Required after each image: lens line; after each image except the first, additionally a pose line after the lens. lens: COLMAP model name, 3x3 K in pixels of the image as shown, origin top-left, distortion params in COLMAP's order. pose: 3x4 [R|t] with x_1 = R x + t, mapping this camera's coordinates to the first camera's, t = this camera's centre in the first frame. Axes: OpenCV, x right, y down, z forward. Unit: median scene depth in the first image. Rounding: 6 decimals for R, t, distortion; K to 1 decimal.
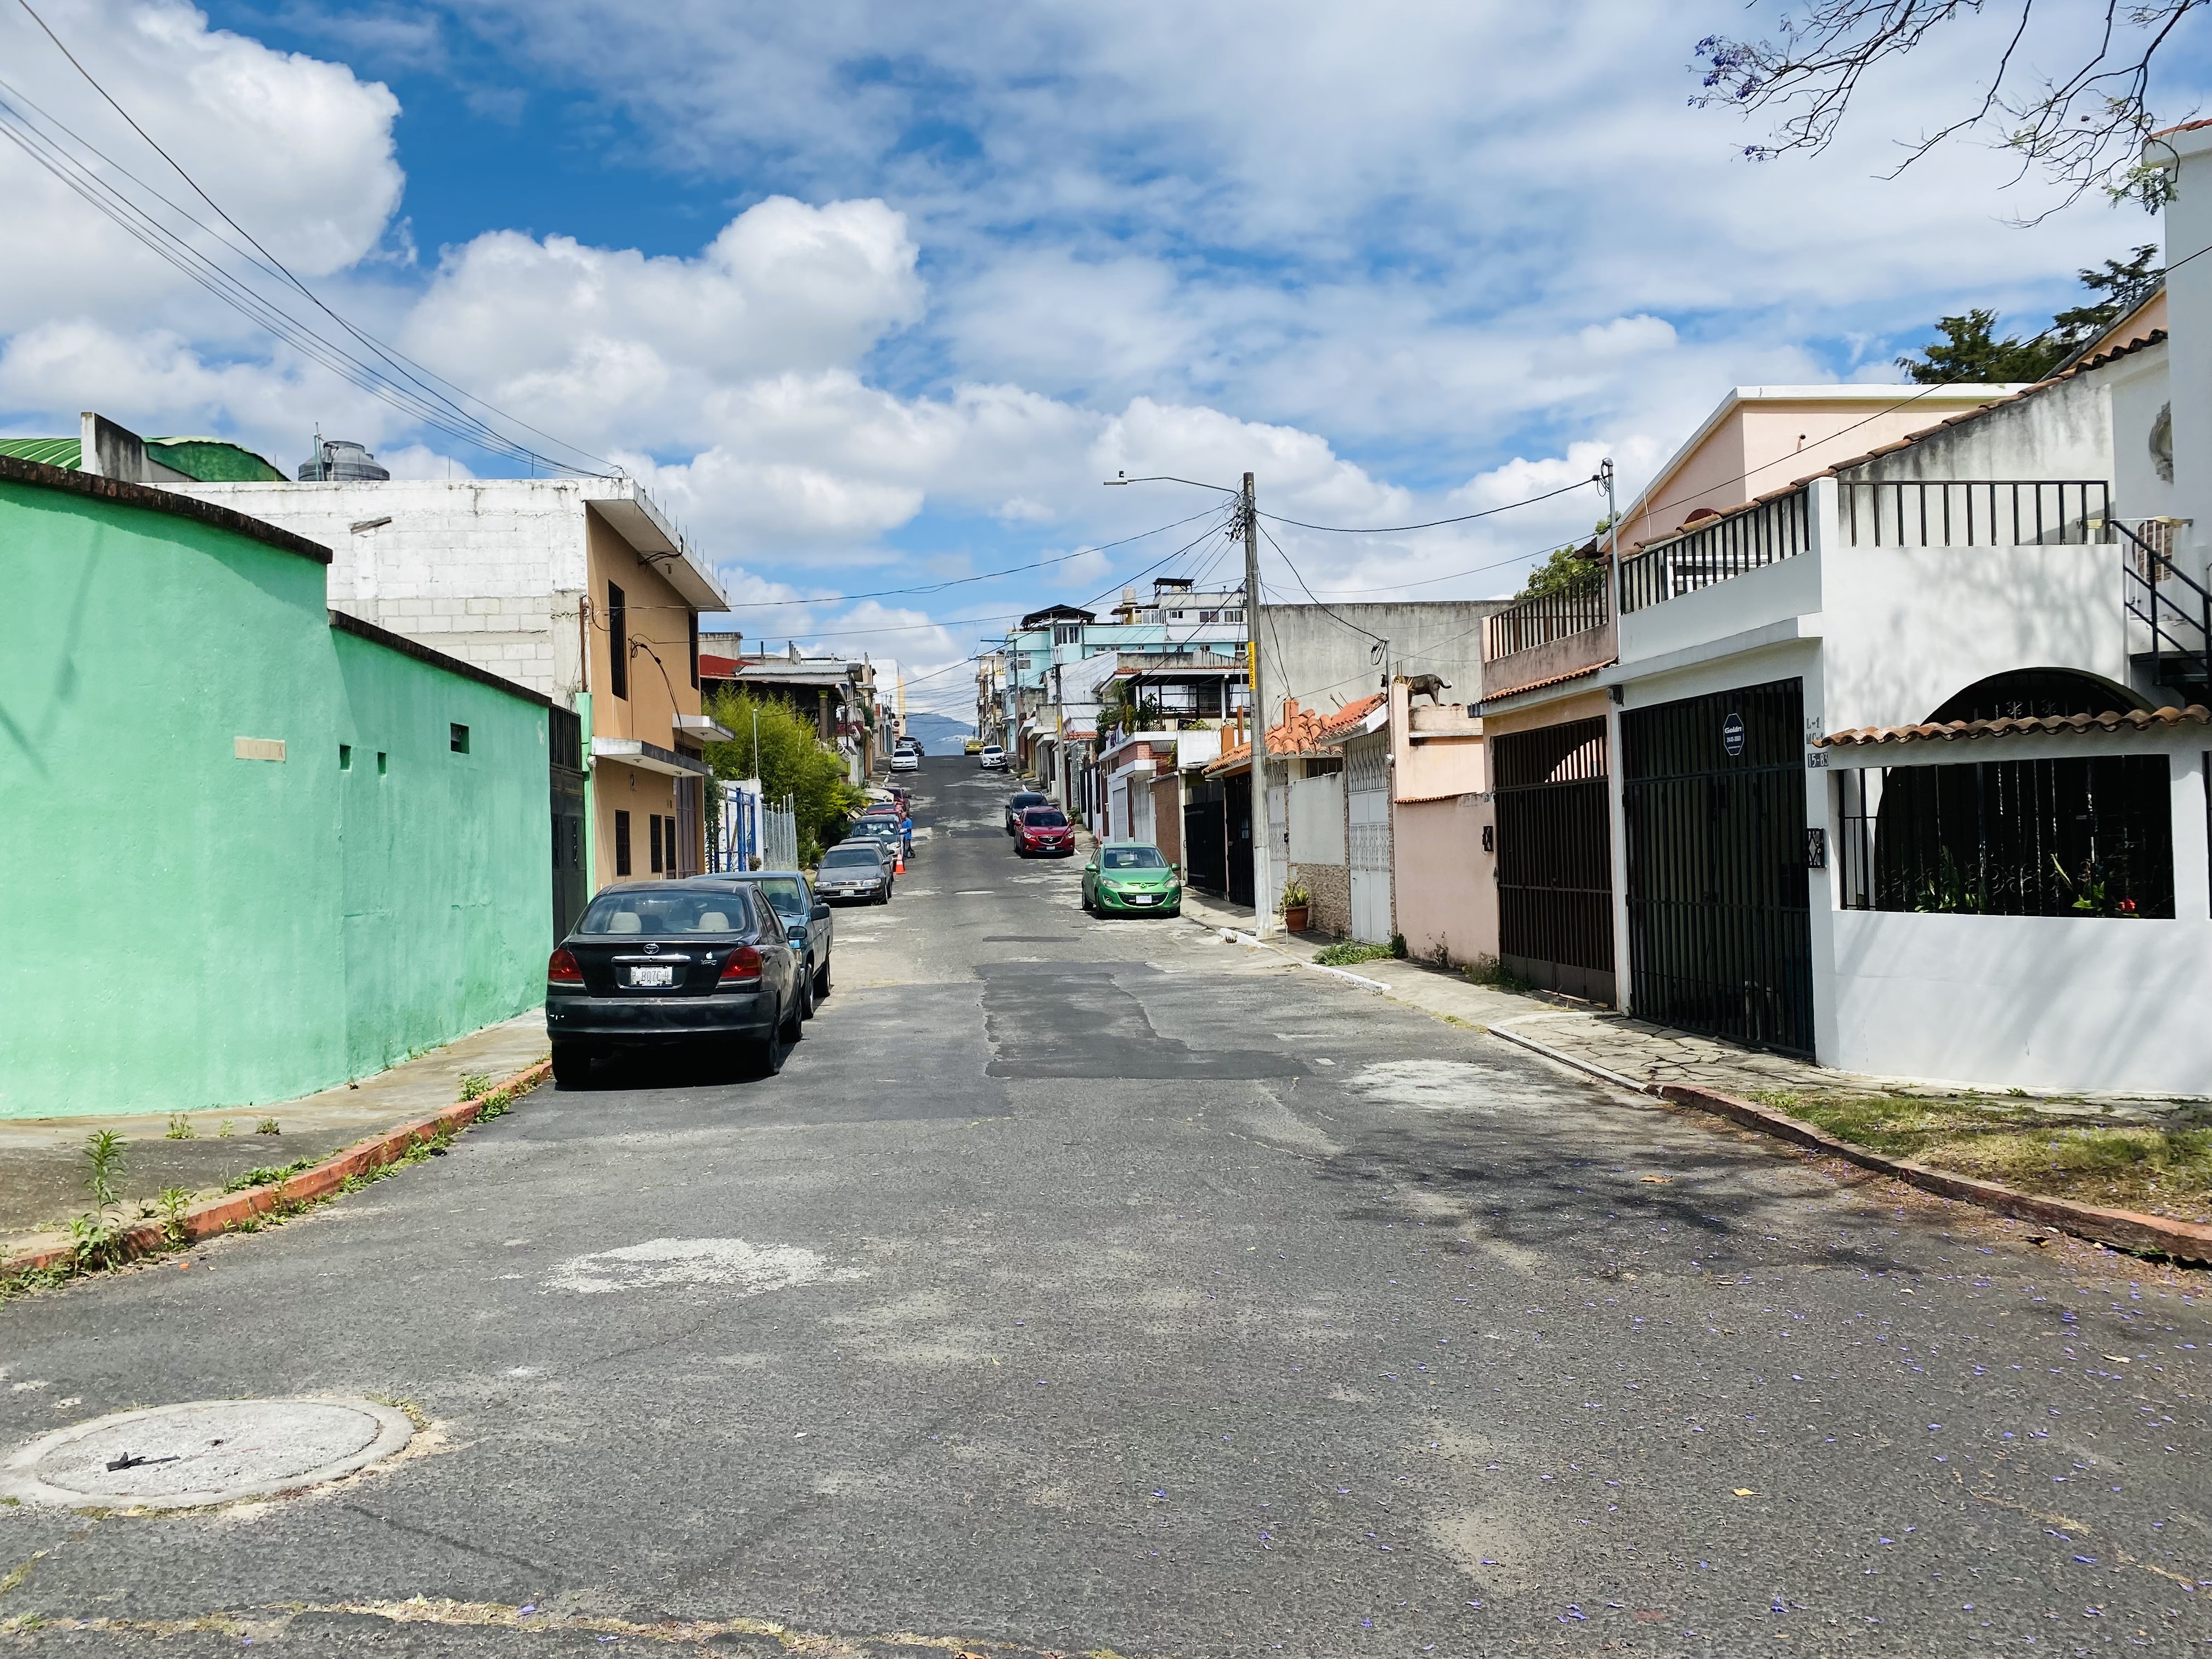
lens RADIAL K [[1698.0, 0, 1106.0], [0, 1698.0, 829.5], [0, 0, 1]] dist [0.094501, -0.189043]
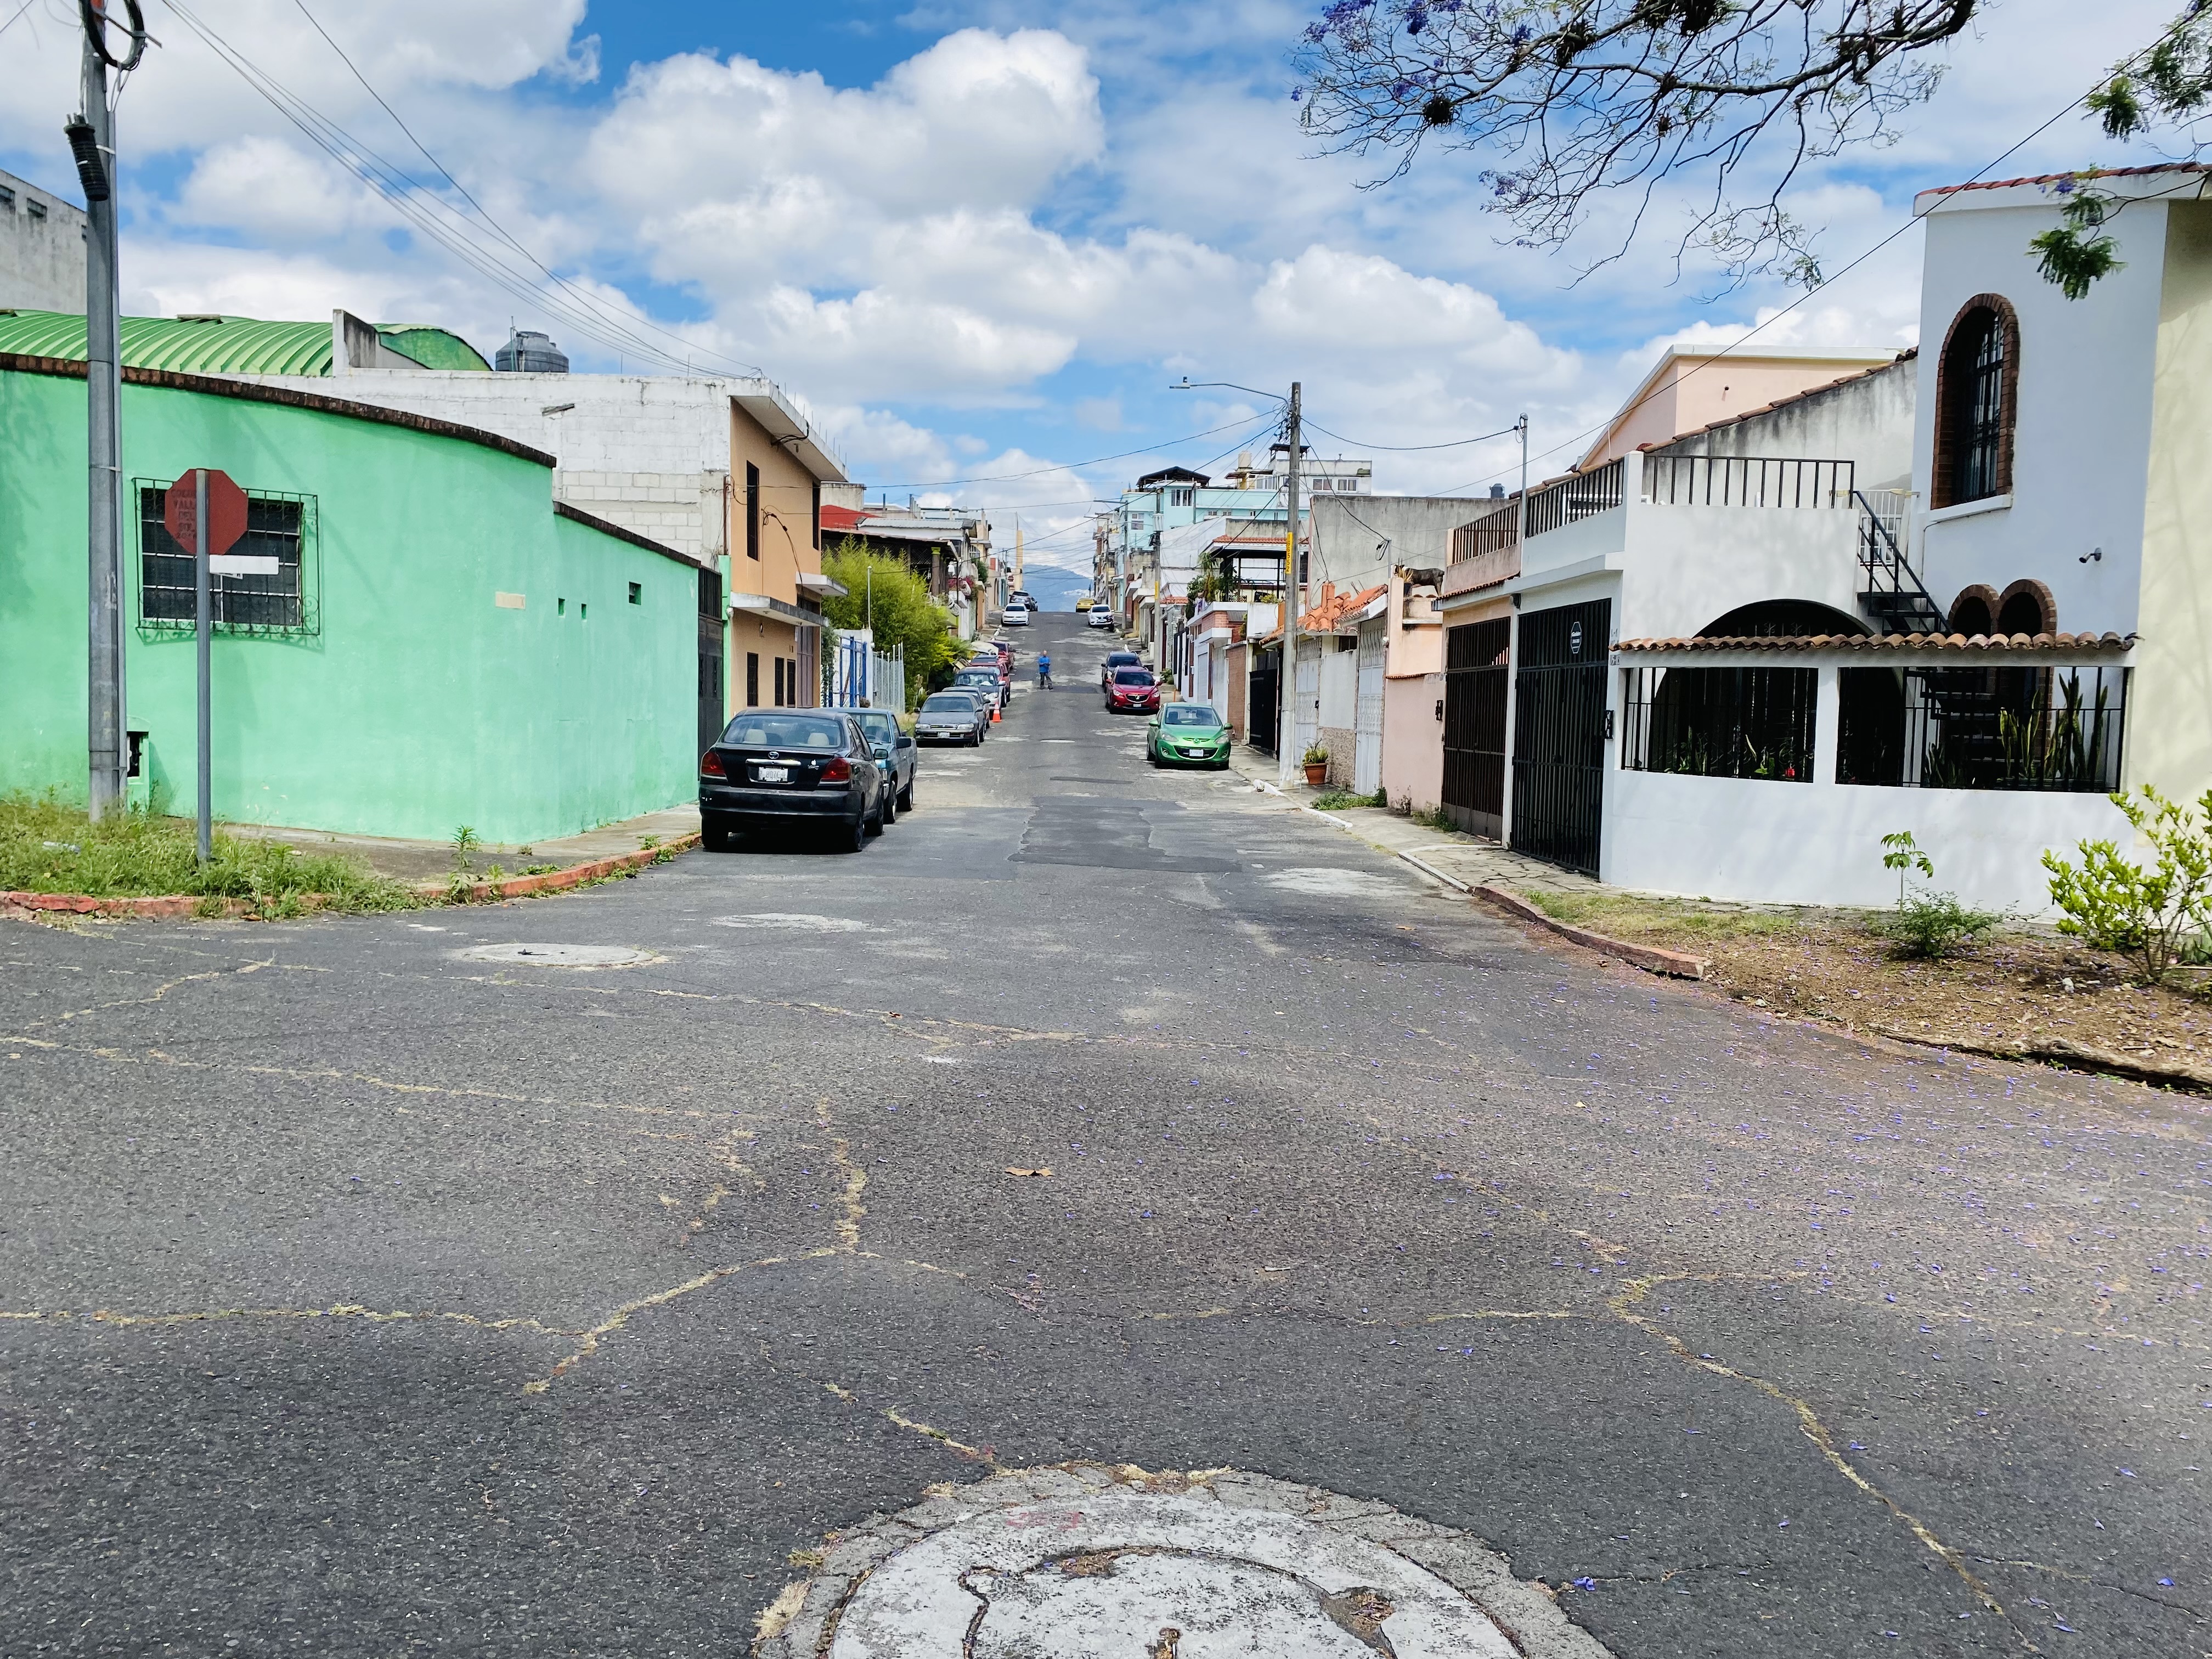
lens RADIAL K [[1703.6, 0, 1106.0], [0, 1703.6, 829.5], [0, 0, 1]] dist [0.157733, -0.397139]
pose [[0.996352, 0.054699, -0.065502, 0.058346], [-0.049146, 0.995289, 0.083572, -0.000566], [0.069764, -0.080048, 0.994347, -0.221099]]
